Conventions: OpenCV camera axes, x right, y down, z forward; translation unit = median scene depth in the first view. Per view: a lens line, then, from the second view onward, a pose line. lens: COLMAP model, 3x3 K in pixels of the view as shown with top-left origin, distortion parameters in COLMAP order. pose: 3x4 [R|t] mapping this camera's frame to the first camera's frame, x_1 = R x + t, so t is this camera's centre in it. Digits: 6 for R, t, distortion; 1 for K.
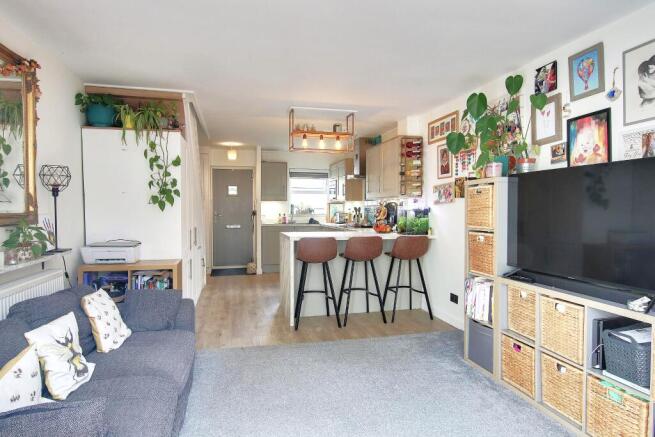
lens RADIAL K [[391.6, 0, 328.3], [0, 391.6, 204.0], [0, 0, 1]] dist [-0.000233, -0.000006]
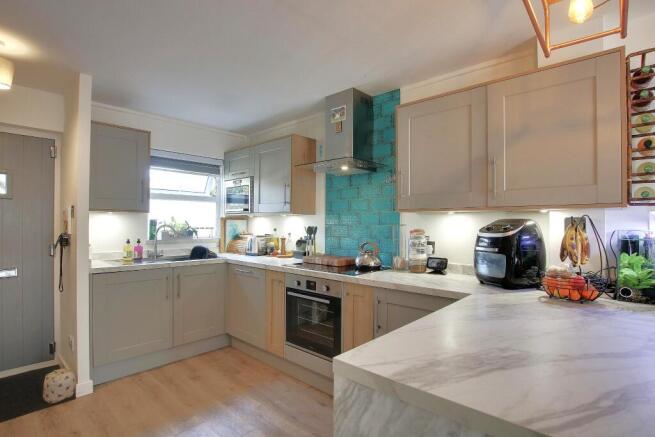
lens RADIAL K [[334.4, 0, 327.5], [0, 334.4, 218.5], [0, 0, 1]] dist [-0.004909, -0.000198]
pose [[0.831254, 0.011252, 0.555779, -0.147925], [-0.008501, 0.999936, -0.007530, 0.000058], [-0.555827, 0.001535, 0.831296, 0.532997]]
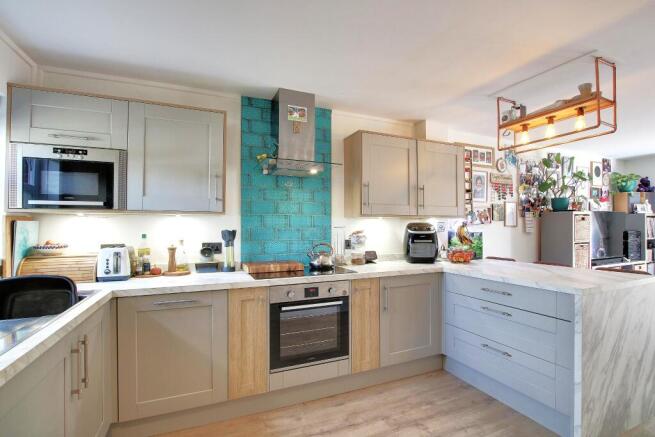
lens RADIAL K [[317.6, 0, 327.5], [0, 317.6, 218.5], [0, 0, 1]] dist [-0.019101, -0.000706]
pose [[-0.179411, 0.025207, 0.983451, -0.263685], [-0.004973, 0.999636, -0.026529, 0.003223], [-0.983762, -0.009650, -0.179220, 0.841097]]
